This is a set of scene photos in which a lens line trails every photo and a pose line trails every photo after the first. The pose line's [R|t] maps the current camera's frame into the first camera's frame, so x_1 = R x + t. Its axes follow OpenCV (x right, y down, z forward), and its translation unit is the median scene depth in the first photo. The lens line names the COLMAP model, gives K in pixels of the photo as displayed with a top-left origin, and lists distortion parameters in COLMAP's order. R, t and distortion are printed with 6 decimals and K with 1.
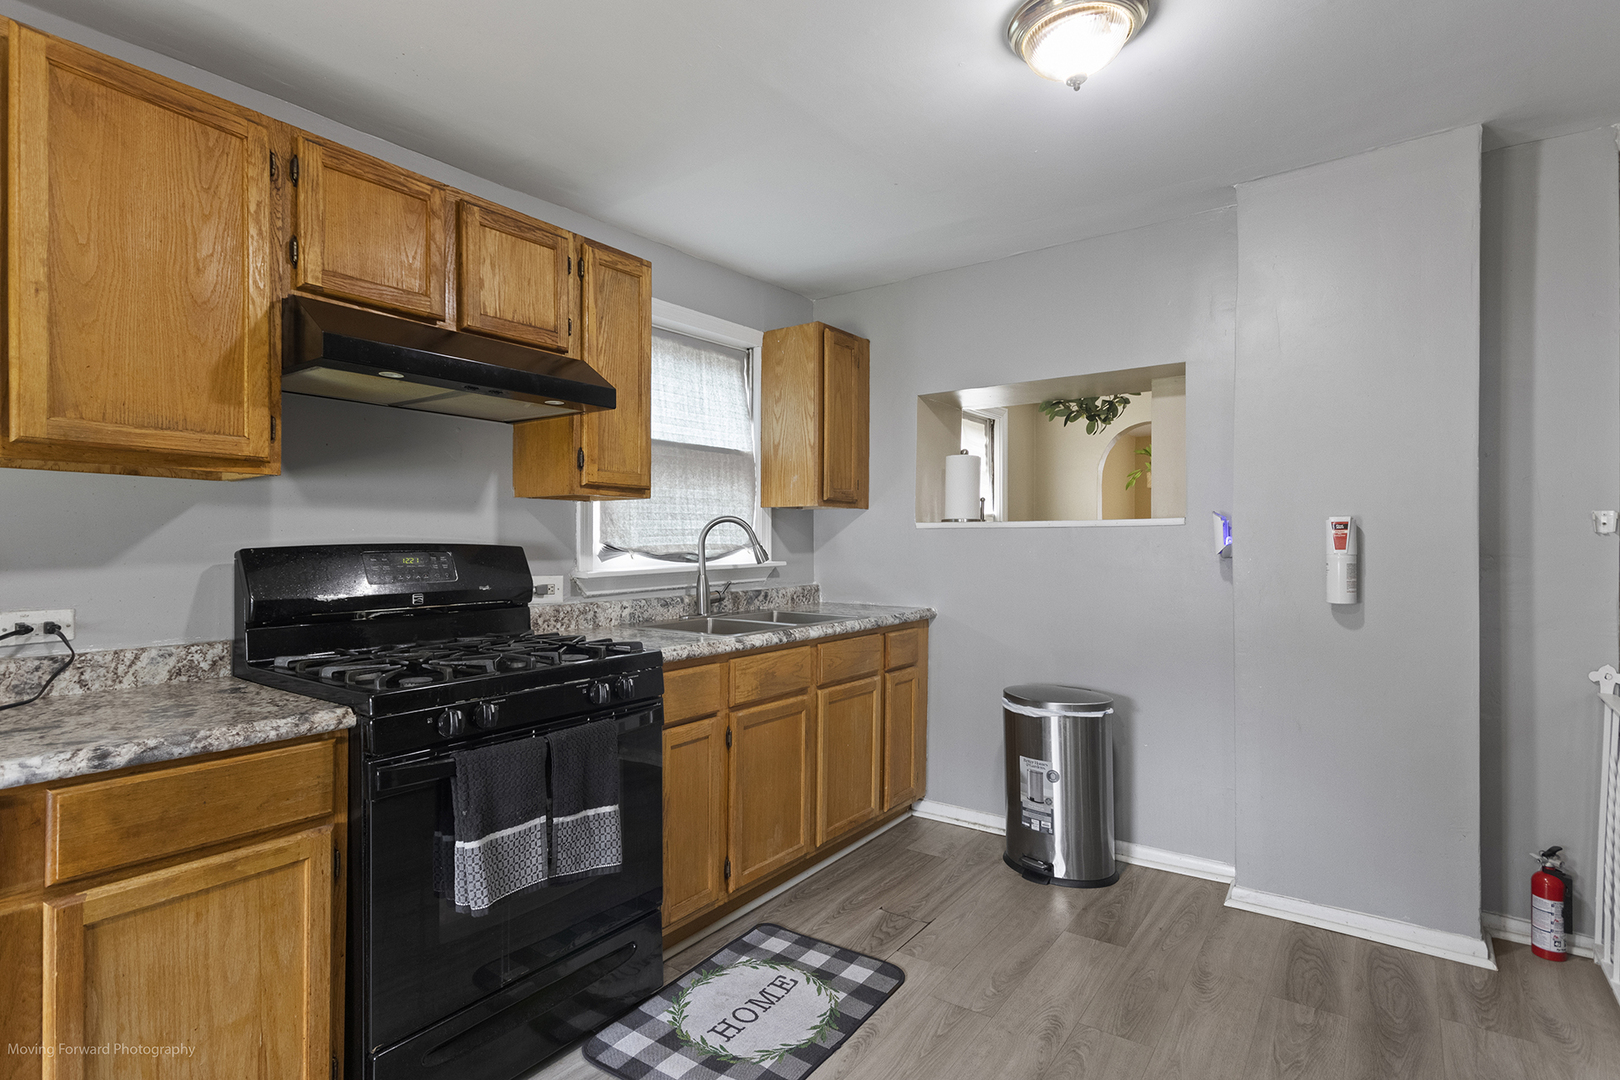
lens RADIAL K [[818.4, 0, 810.0], [0, 818.4, 540.0], [0, 0, 1]] dist [0.031446, 0.000053]
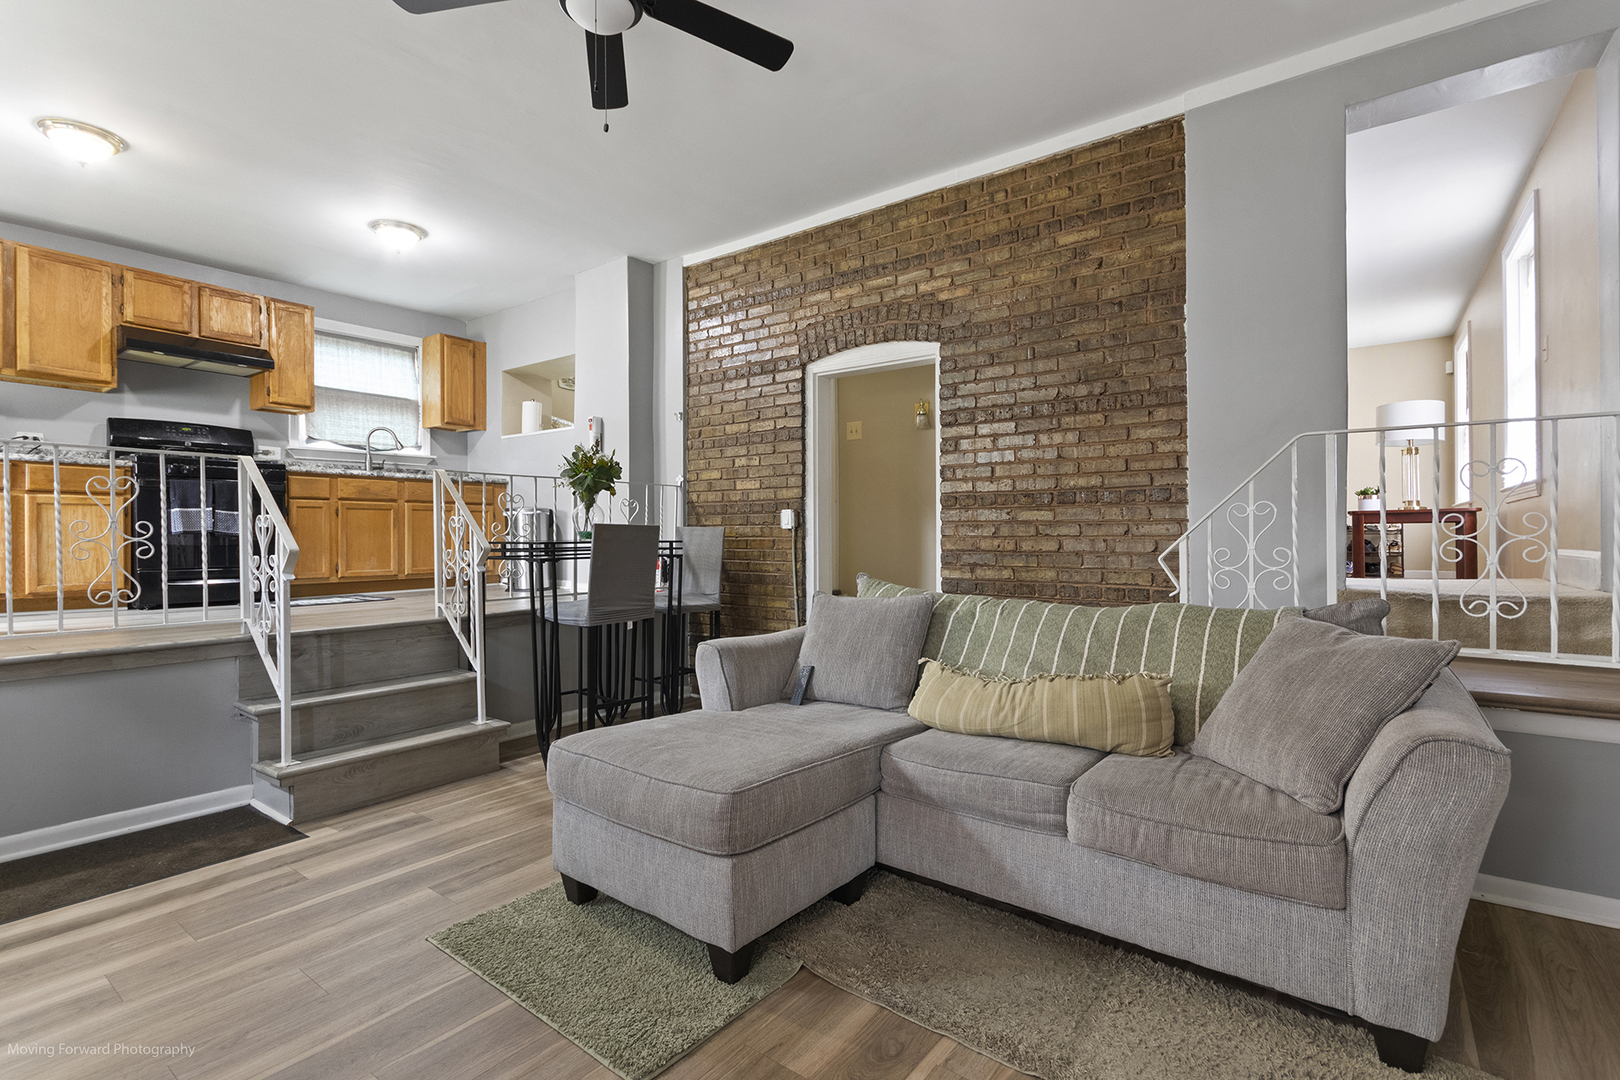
lens RADIAL K [[750.9, 0, 810.0], [0, 750.9, 540.0], [0, 0, 1]] dist [0.013151, -0.000049]
pose [[0.999898, 0.001248, -0.014213, 1.550532], [-0.001082, 0.999931, 0.011696, 0.358100], [0.014227, -0.011679, 0.999831, -1.375820]]
